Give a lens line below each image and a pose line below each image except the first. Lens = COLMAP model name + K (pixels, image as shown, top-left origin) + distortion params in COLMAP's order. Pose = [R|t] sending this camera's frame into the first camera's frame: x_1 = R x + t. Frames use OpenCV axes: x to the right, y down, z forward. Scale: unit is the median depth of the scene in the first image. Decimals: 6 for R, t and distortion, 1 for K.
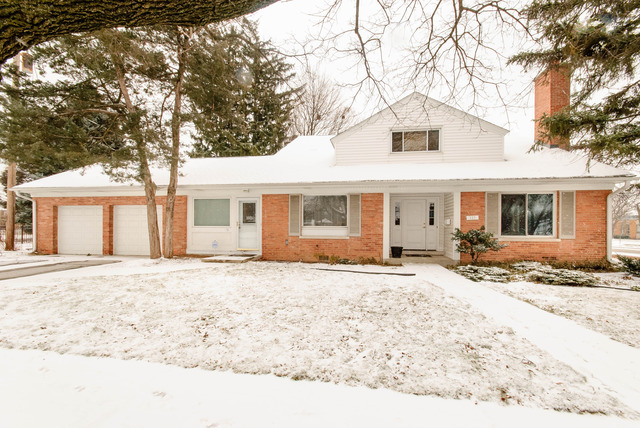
lens RADIAL K [[290.0, 0, 320.0], [0, 290.0, 214.0], [0, 0, 1]] dist [0.001106, 0.000172]
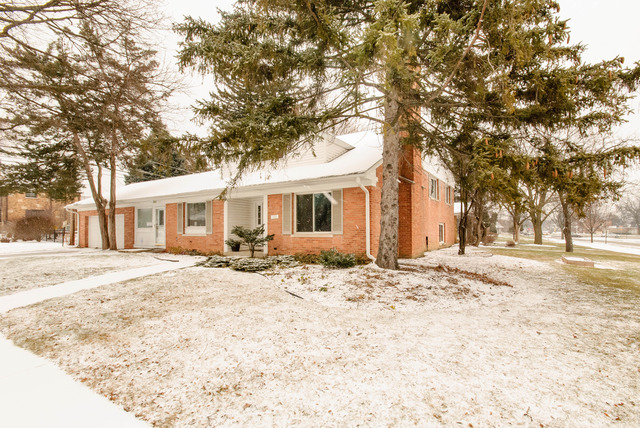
lens RADIAL K [[290.0, 0, 320.0], [0, 290.0, 214.0], [0, 0, 1]] dist [0.001106, 0.000172]
pose [[0.929327, -0.035041, -0.367591, 1.042784], [0.035389, 0.999357, -0.005796, 0.013277], [0.367558, -0.007622, 0.929969, -0.001468]]
